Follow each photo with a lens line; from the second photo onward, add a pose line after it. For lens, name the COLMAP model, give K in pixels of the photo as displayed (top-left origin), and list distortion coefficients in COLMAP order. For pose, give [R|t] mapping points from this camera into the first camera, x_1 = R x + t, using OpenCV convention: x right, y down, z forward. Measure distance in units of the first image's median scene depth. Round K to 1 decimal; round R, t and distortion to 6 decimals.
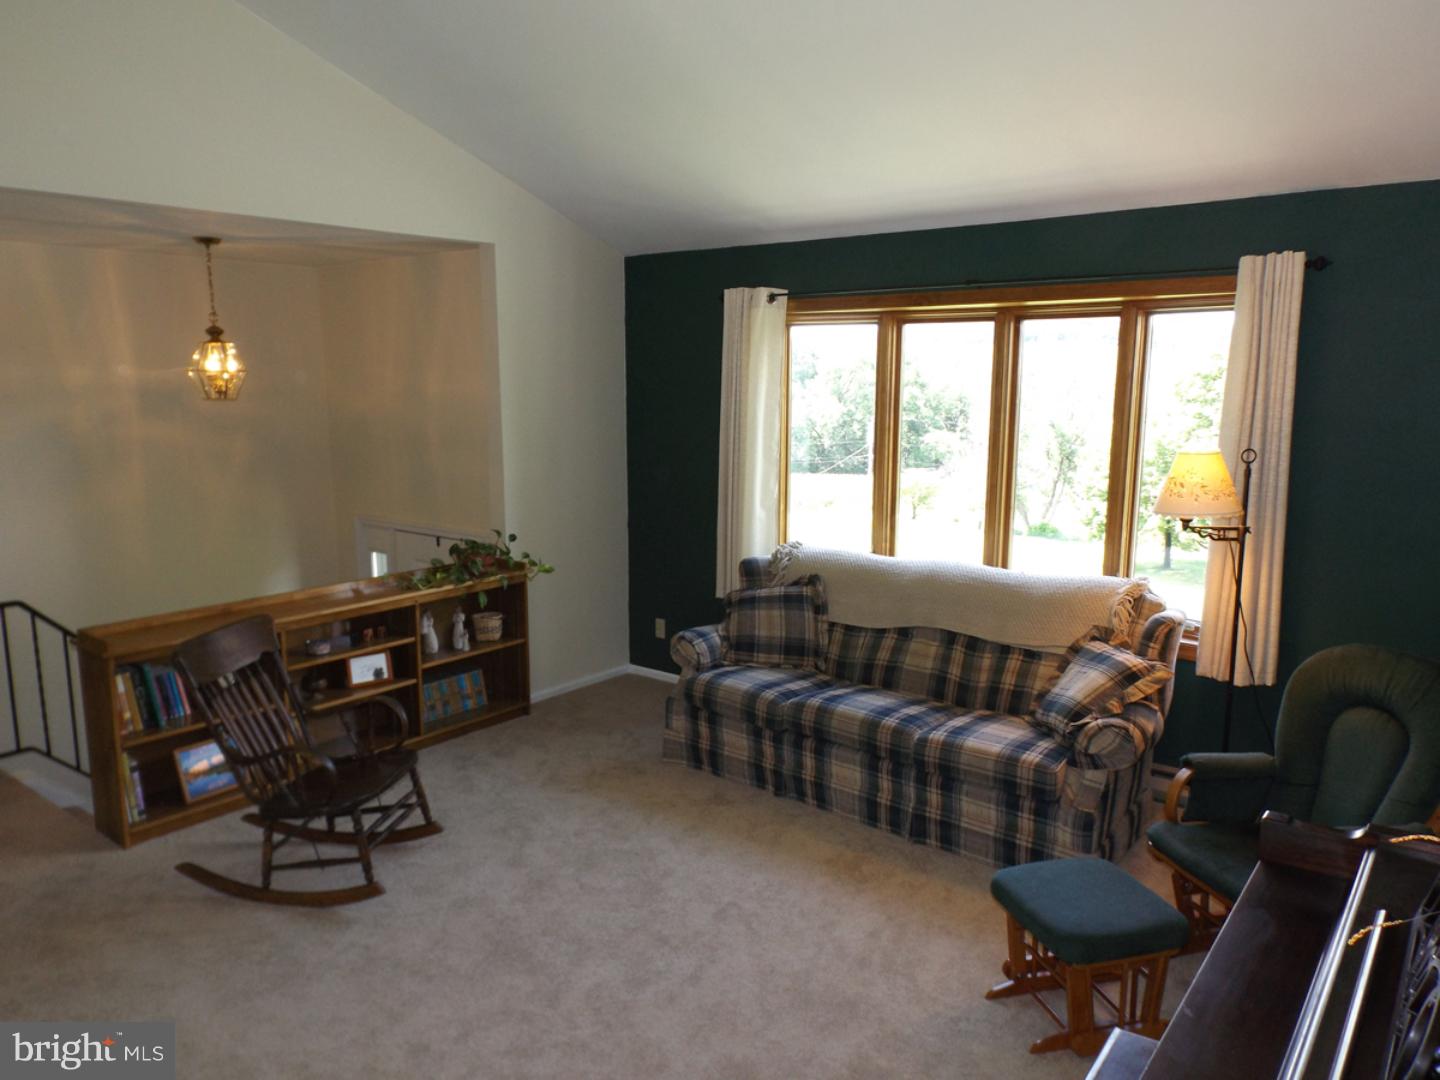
lens RADIAL K [[1032.7, 0, 711.3], [0, 1032.7, 549.3], [0, 0, 1]] dist [0.017449, -0.003043]
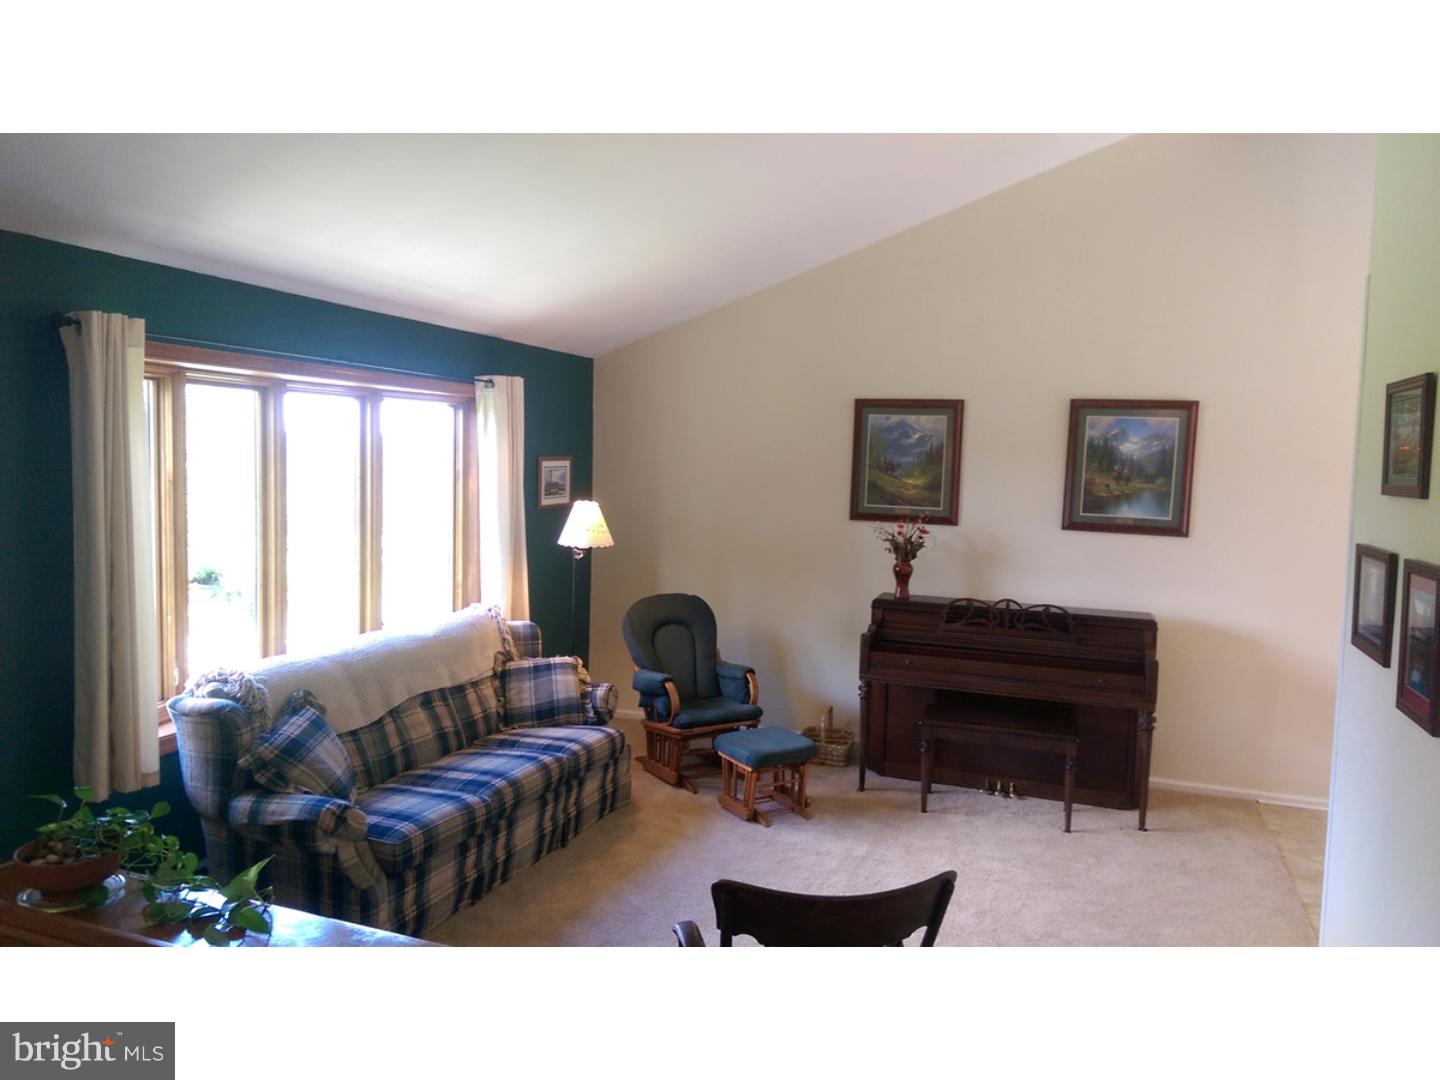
lens RADIAL K [[1032.7, 0, 711.3], [0, 1032.7, 549.3], [0, 0, 1]] dist [0.017449, -0.003043]
pose [[-0.285497, -0.079527, 0.955074, -0.831193], [0.160350, 0.978540, 0.129414, -0.150733], [-0.944870, 0.190093, -0.266617, 0.972816]]
